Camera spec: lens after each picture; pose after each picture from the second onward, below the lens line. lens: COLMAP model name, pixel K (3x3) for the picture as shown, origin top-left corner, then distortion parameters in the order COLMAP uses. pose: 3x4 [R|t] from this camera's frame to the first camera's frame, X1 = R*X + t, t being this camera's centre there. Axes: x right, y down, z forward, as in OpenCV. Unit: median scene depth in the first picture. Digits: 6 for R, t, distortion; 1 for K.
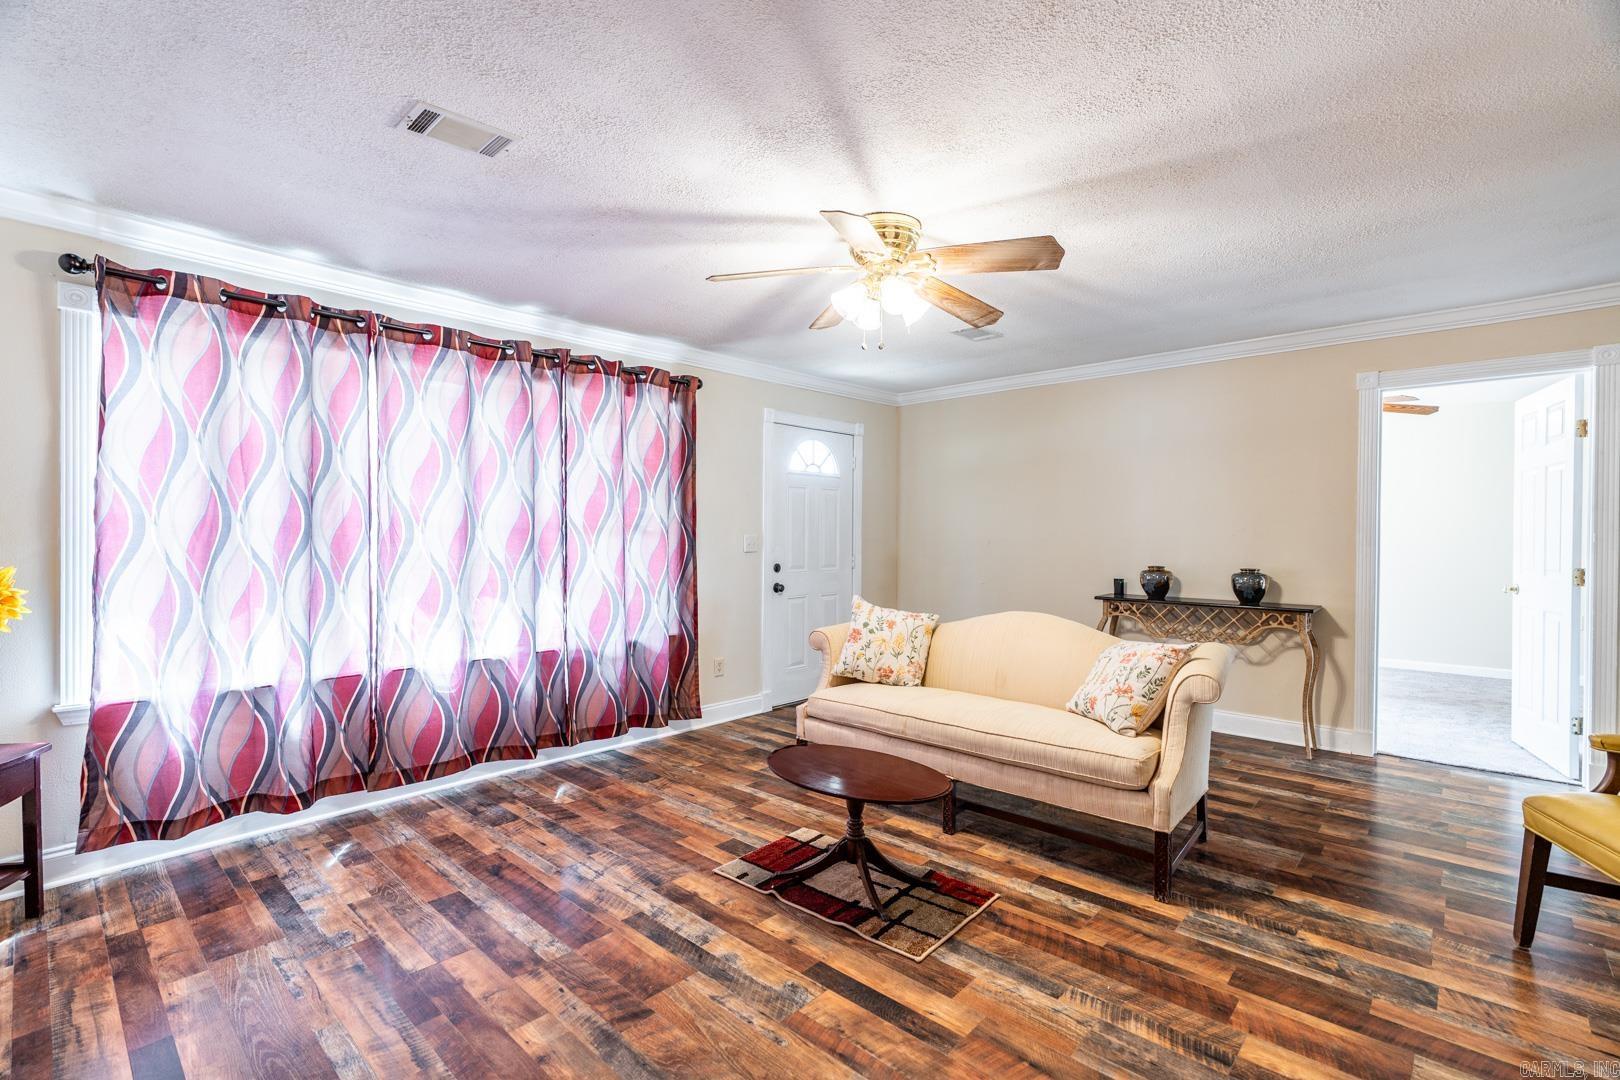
lens RADIAL K [[725.5, 0, 807.4], [0, 725.5, 542.4], [0, 0, 1]] dist [-0.014231, 0.006174]
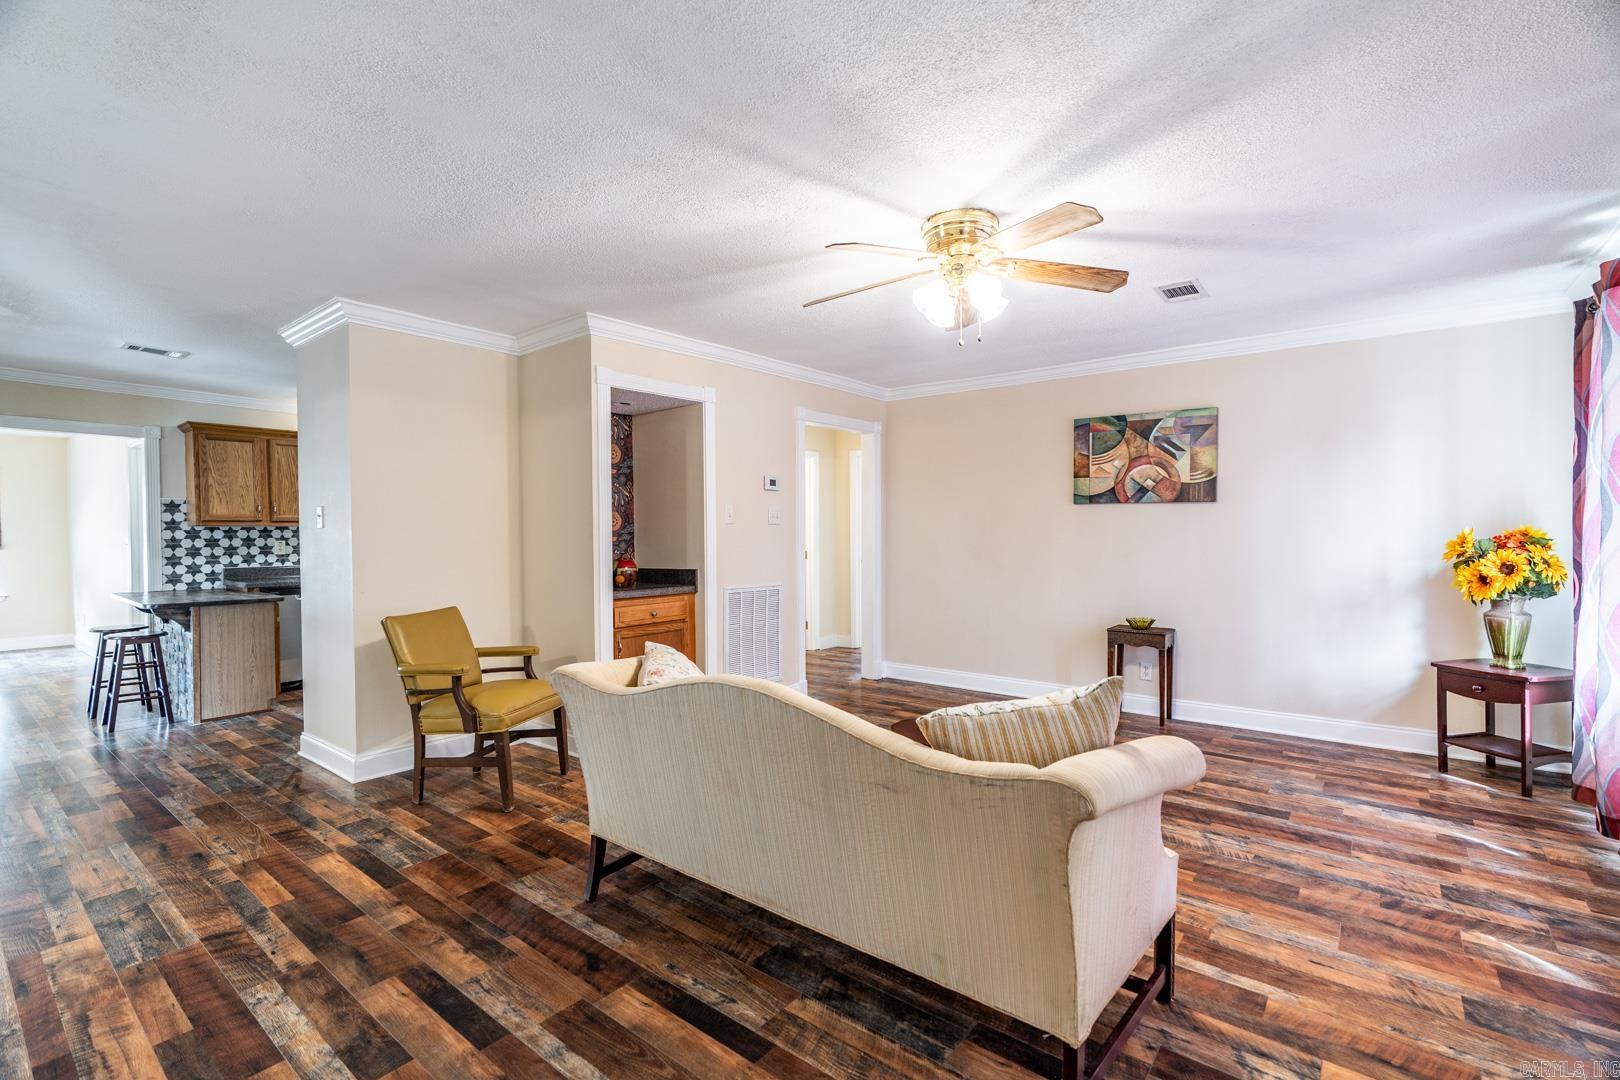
lens RADIAL K [[725.5, 0, 807.4], [0, 725.5, 542.4], [0, 0, 1]] dist [-0.014231, 0.006174]
pose [[-0.997596, 0.004847, -0.069133, 0.364891], [0.002979, 0.999628, 0.027098, -0.021973], [0.069239, 0.026827, -0.997239, 1.885139]]
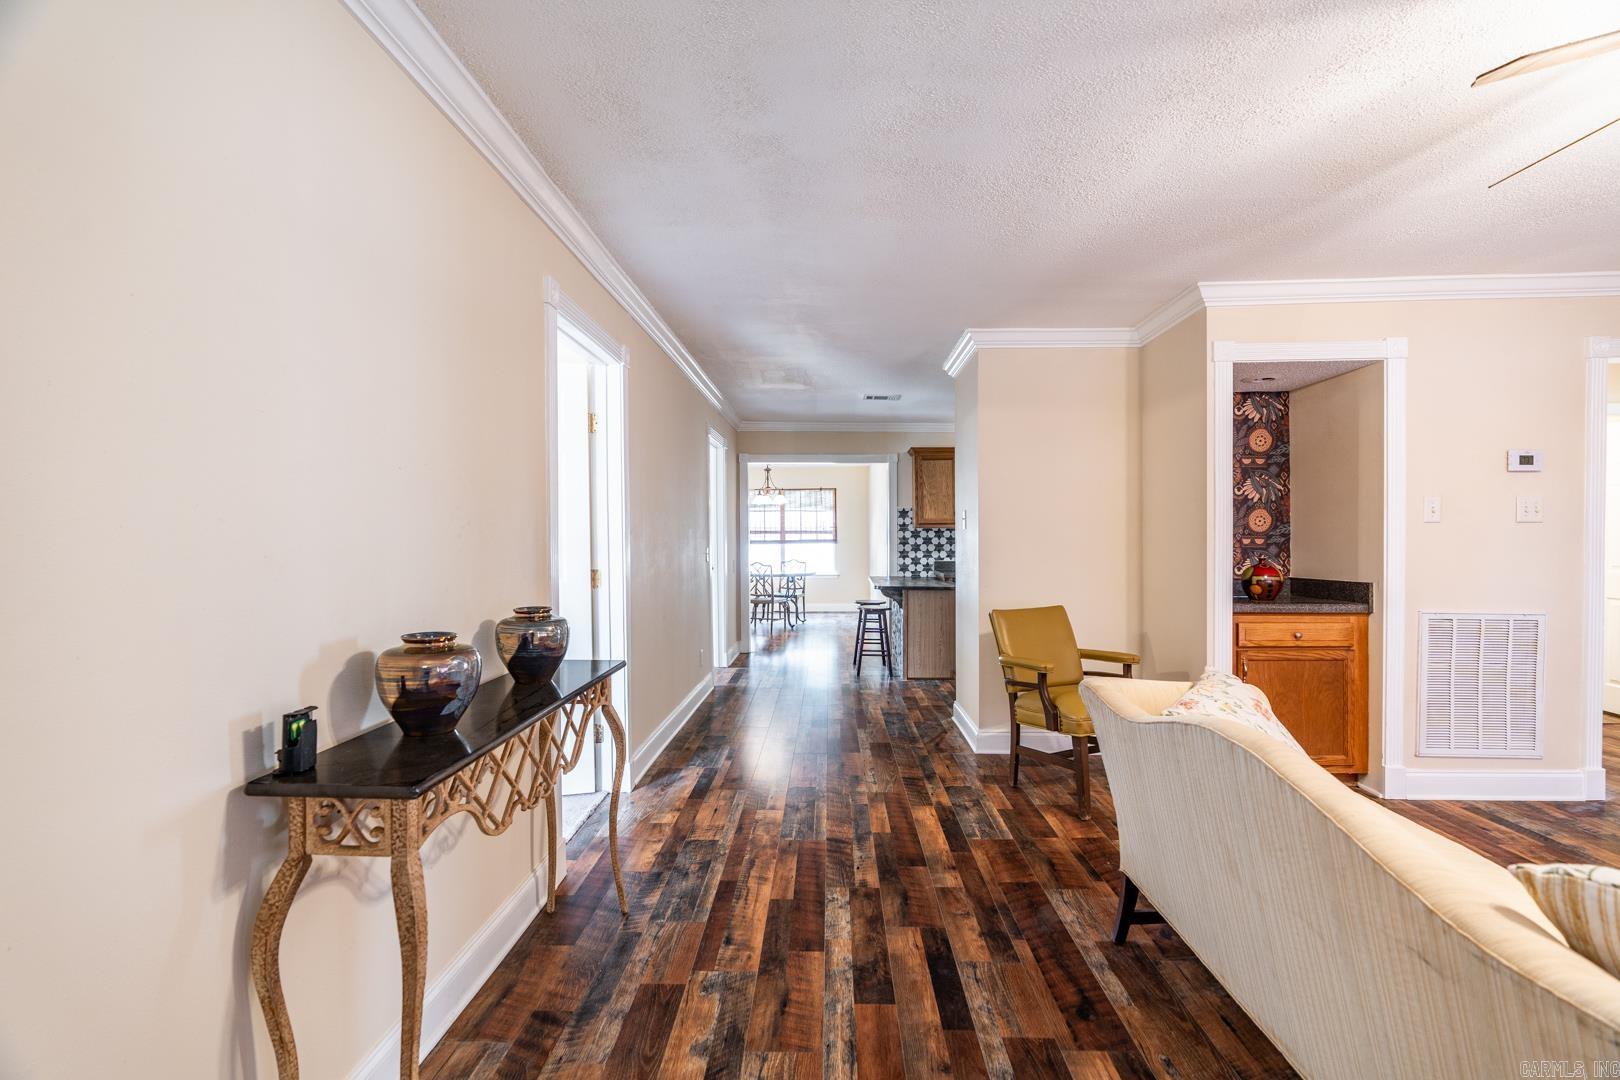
lens RADIAL K [[725.5, 0, 807.4], [0, 725.5, 542.4], [0, 0, 1]] dist [-0.014231, 0.006174]
pose [[-0.651040, -0.008099, 0.759000, 0.199852], [0.010422, 0.999753, 0.019607, -0.020777], [-0.758972, 0.020675, -0.650795, 1.767644]]
